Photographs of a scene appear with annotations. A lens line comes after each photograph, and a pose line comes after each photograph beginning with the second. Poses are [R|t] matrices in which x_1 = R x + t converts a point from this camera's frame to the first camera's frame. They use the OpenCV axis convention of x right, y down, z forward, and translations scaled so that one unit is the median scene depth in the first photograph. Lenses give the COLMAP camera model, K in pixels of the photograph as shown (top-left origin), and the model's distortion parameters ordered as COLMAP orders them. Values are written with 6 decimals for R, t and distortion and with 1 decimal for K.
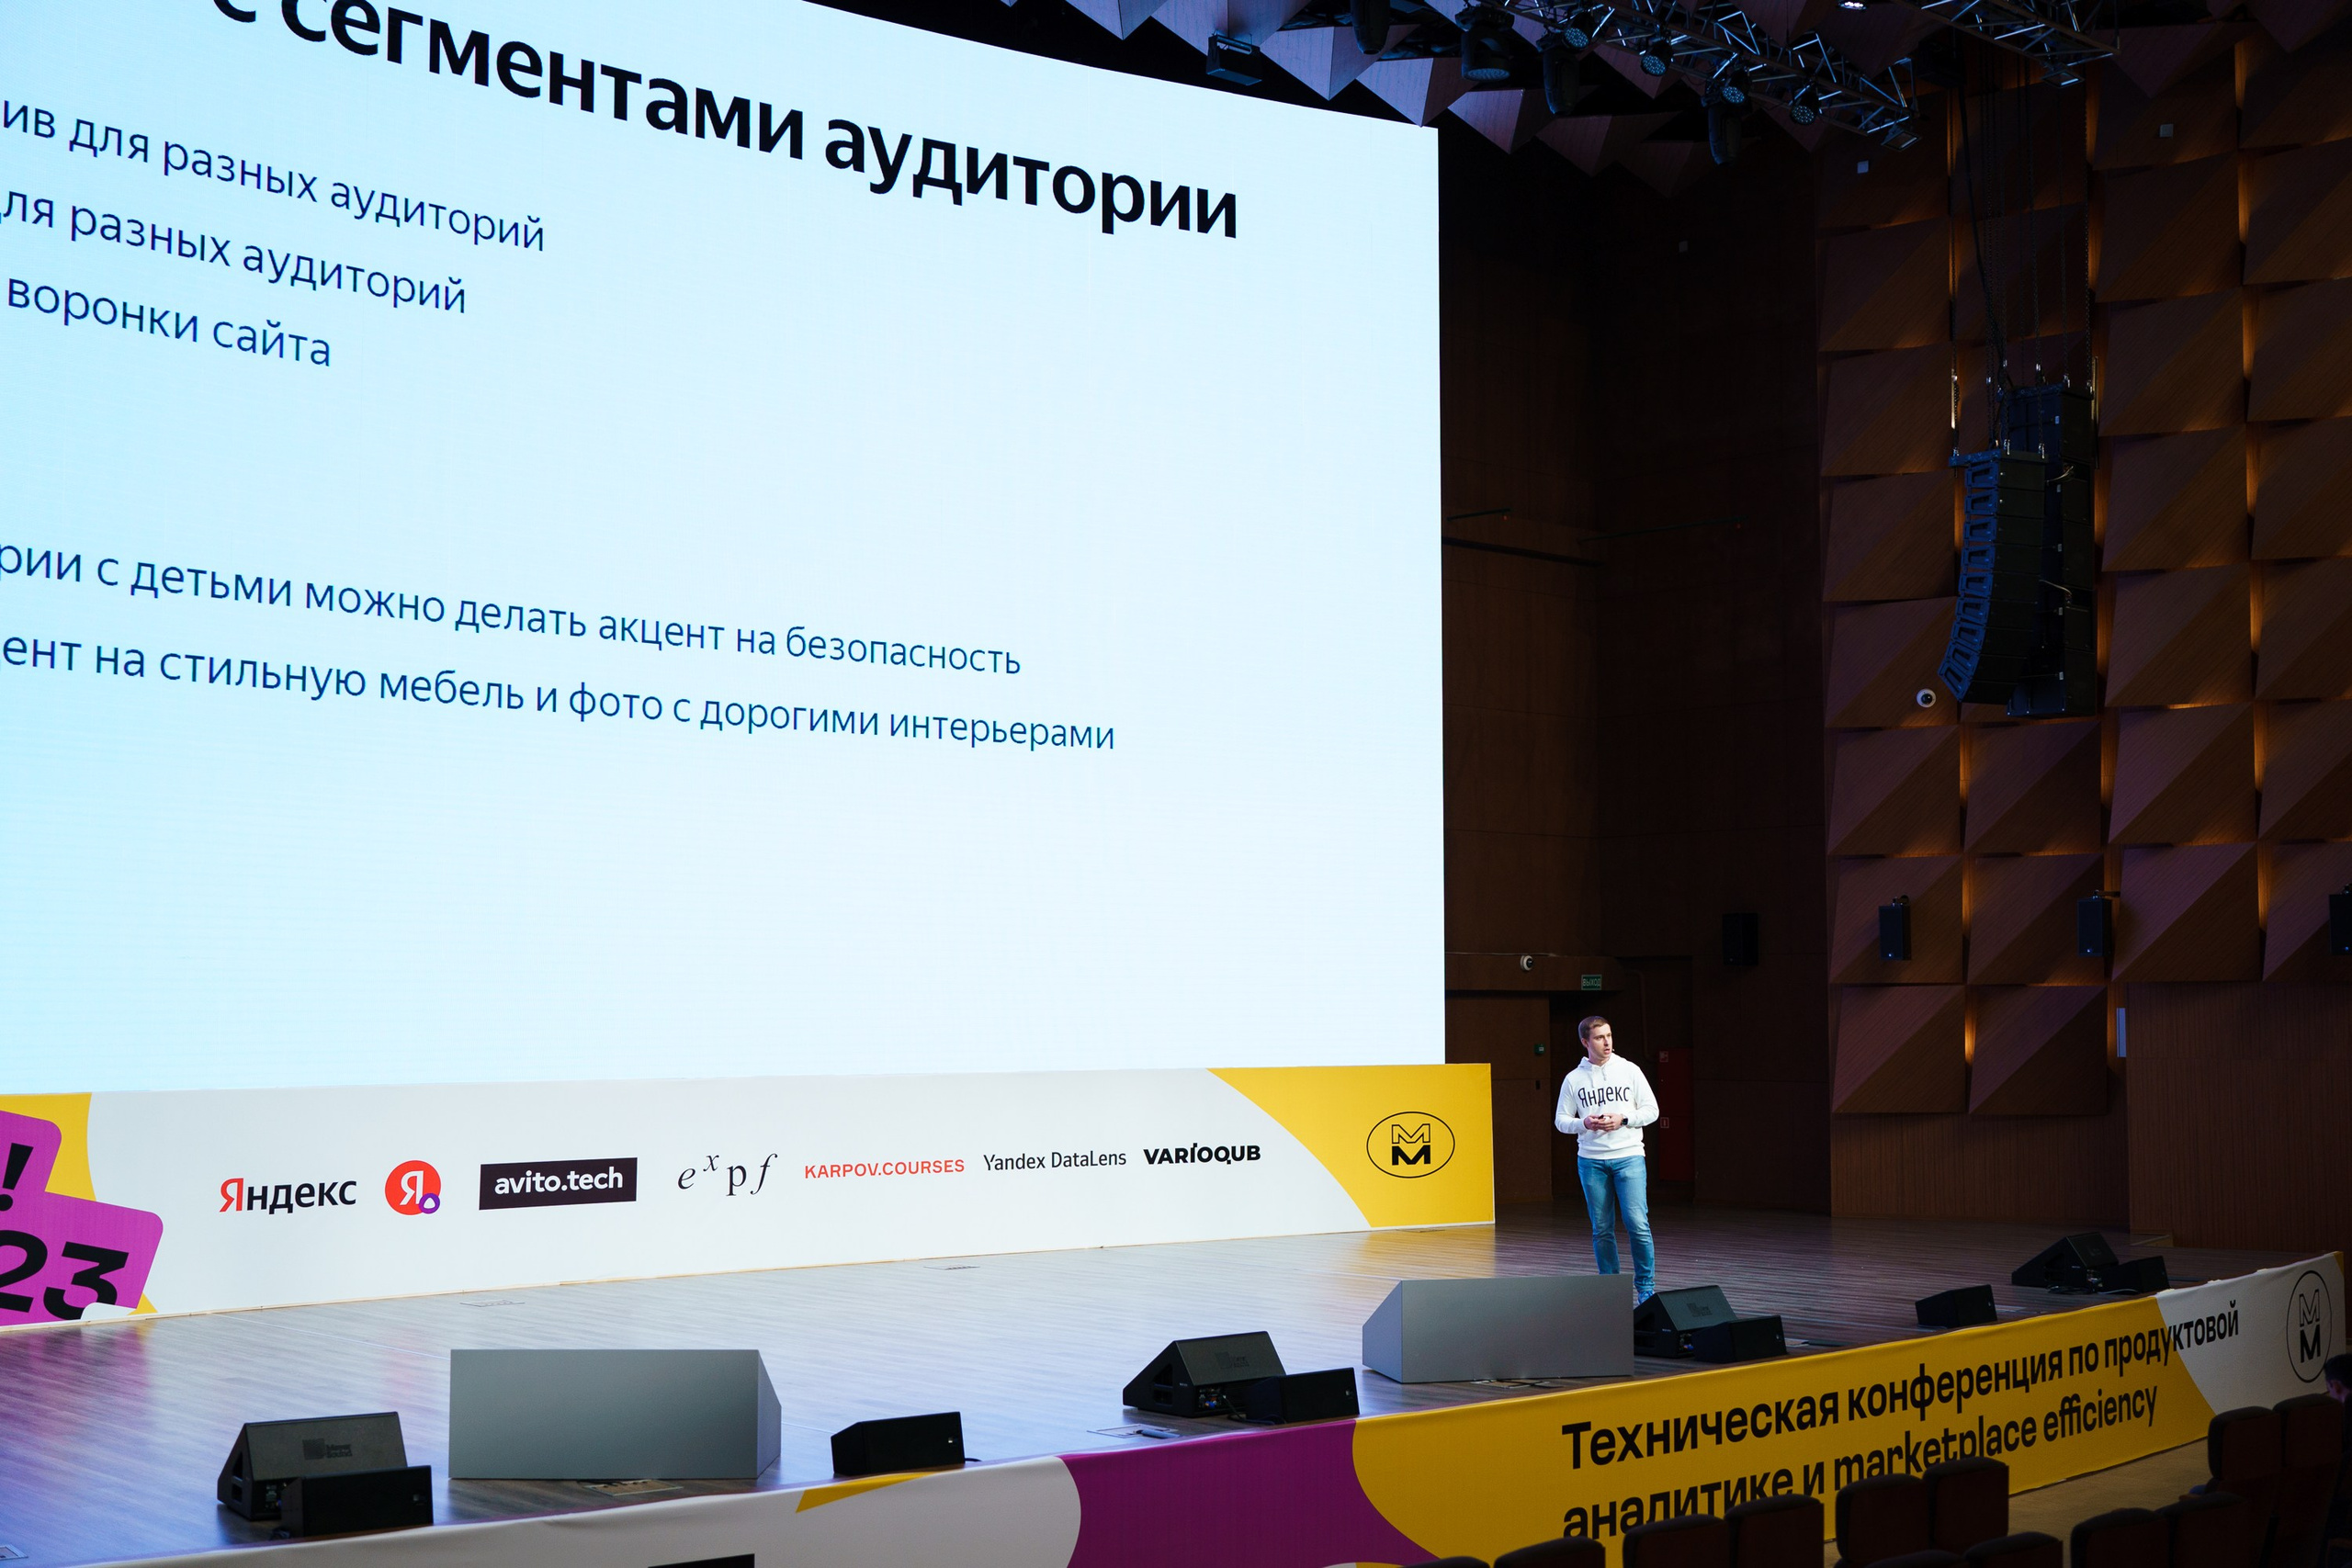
lens RADIAL K [[2838.9, 0, 1178.3], [0, 2838.9, 789.9], [0, 0, 1]] dist [-0.002655, 0.000000]
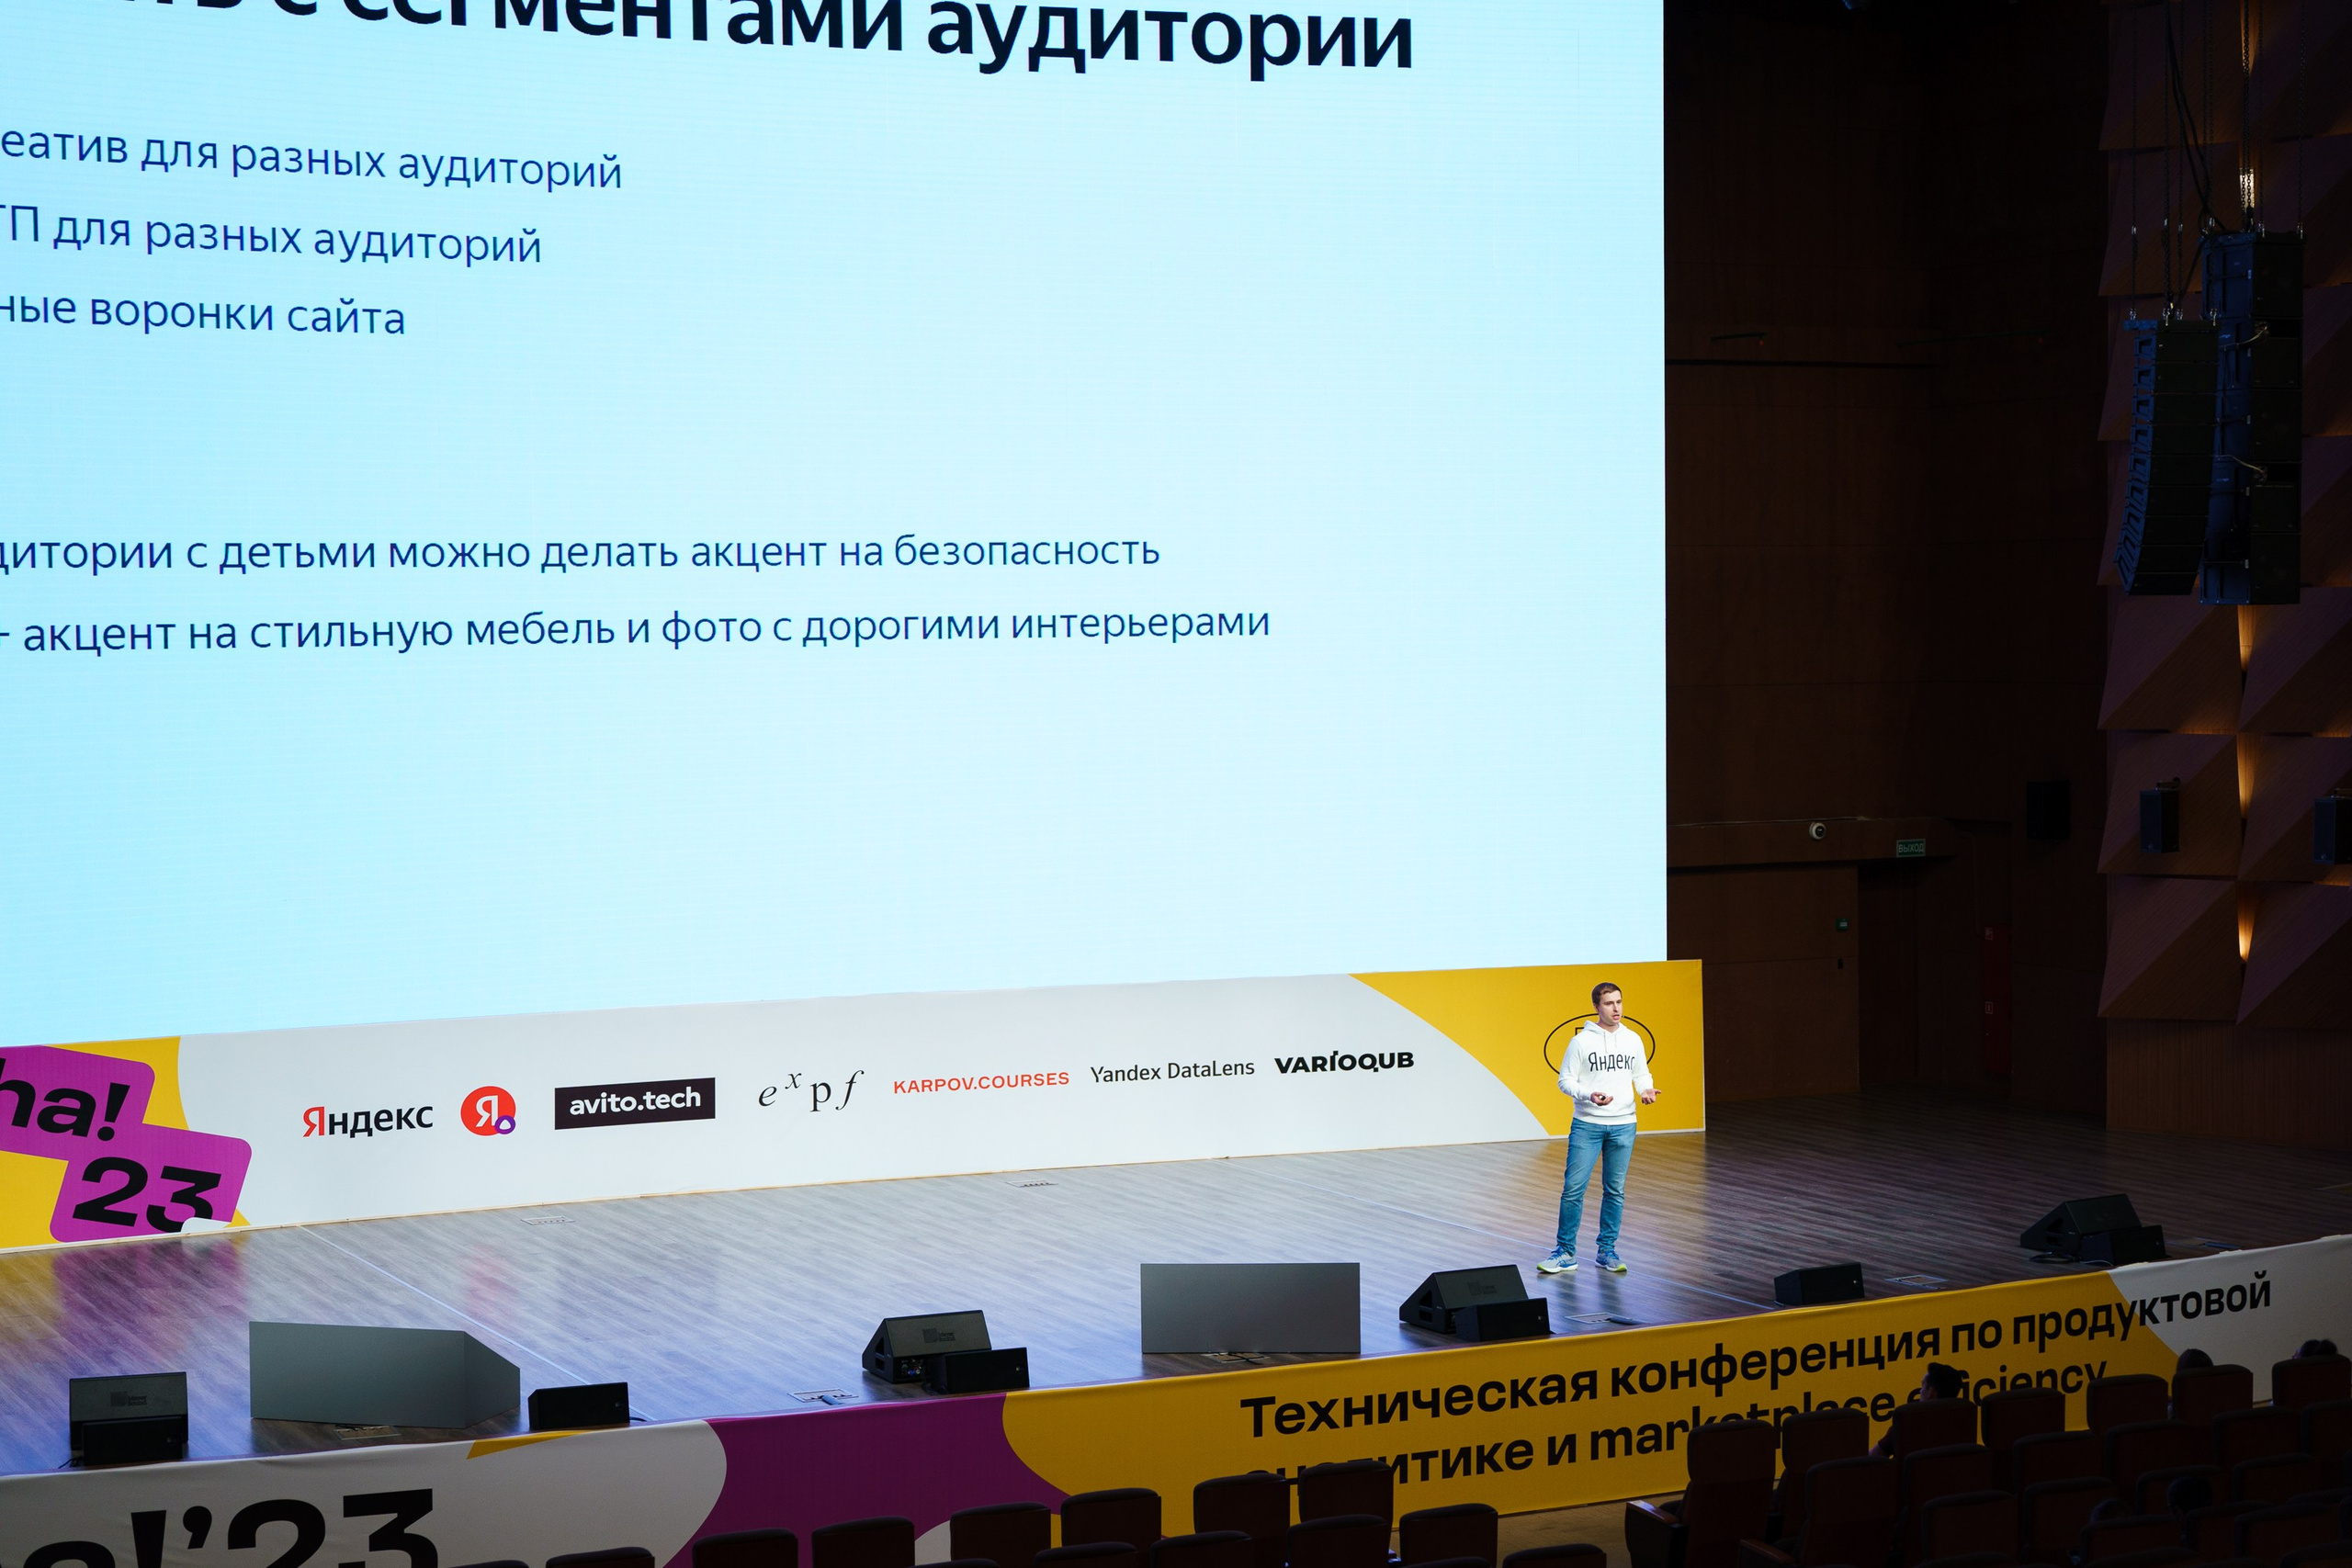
lens RADIAL K [[3990.4, 0, 1174.5], [0, 3990.4, 780.5], [0, 0, 1]] dist [0.013311, 0.000000]
pose [[0.961282, 0.003375, -0.275547, 0.375361], [0.028645, 0.993284, 0.112099, -0.138906], [0.274075, -0.115652, 0.954729, -0.347661]]
